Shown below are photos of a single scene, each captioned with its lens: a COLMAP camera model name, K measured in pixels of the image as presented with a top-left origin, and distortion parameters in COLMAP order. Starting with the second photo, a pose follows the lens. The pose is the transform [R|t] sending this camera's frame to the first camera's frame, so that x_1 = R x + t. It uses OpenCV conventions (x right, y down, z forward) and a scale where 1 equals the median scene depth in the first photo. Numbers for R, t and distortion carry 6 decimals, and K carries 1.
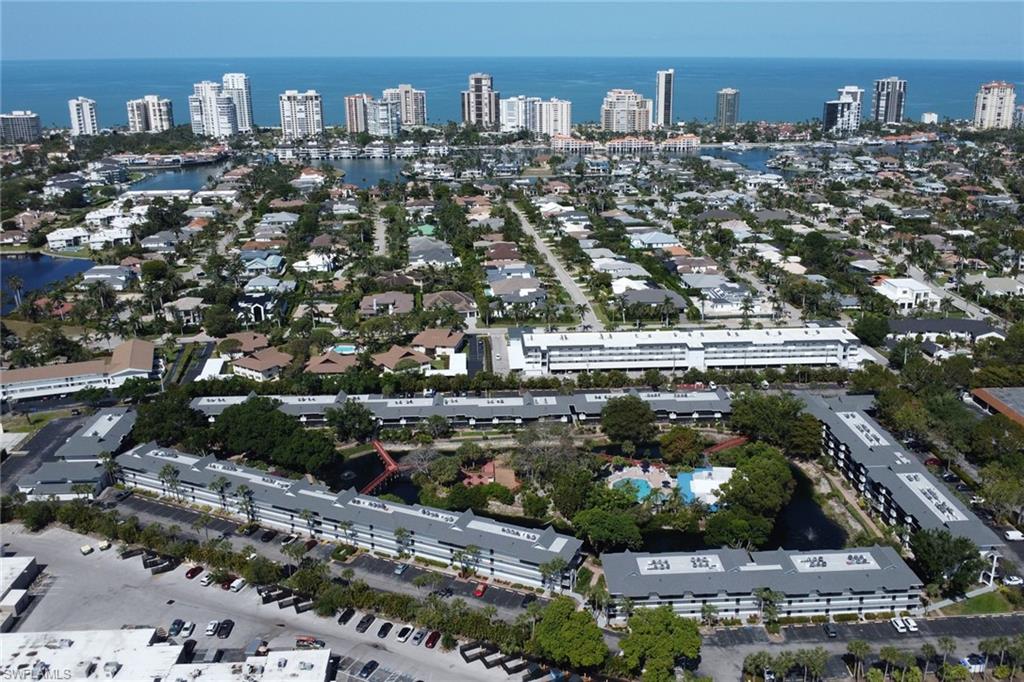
lens RADIAL K [[1008.8, 0, 514.9], [0, 1008.8, 345.4], [0, 0, 1]] dist [-0.044266, 0.000000]
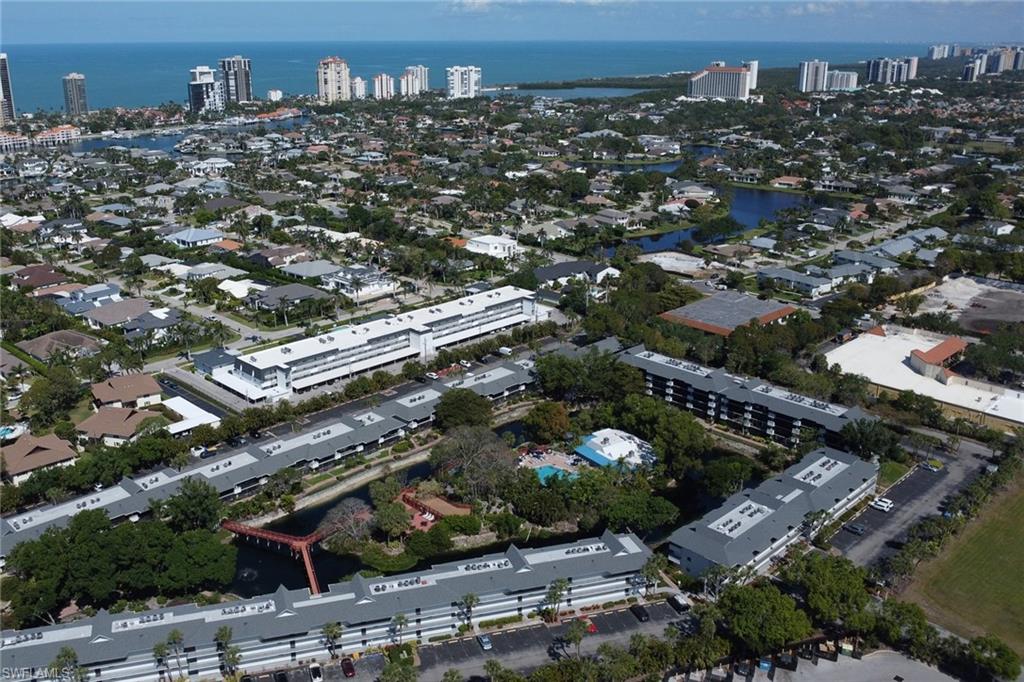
lens RADIAL K [[1008.8, 0, 512.6], [0, 1008.8, 336.5], [0, 0, 1]] dist [-0.044266, 0.000000]
pose [[0.718793, -0.197599, 0.666552, -0.383351], [0.195820, 0.977484, 0.078608, -0.049428], [-0.667077, 0.074021, 0.741303, 0.244674]]
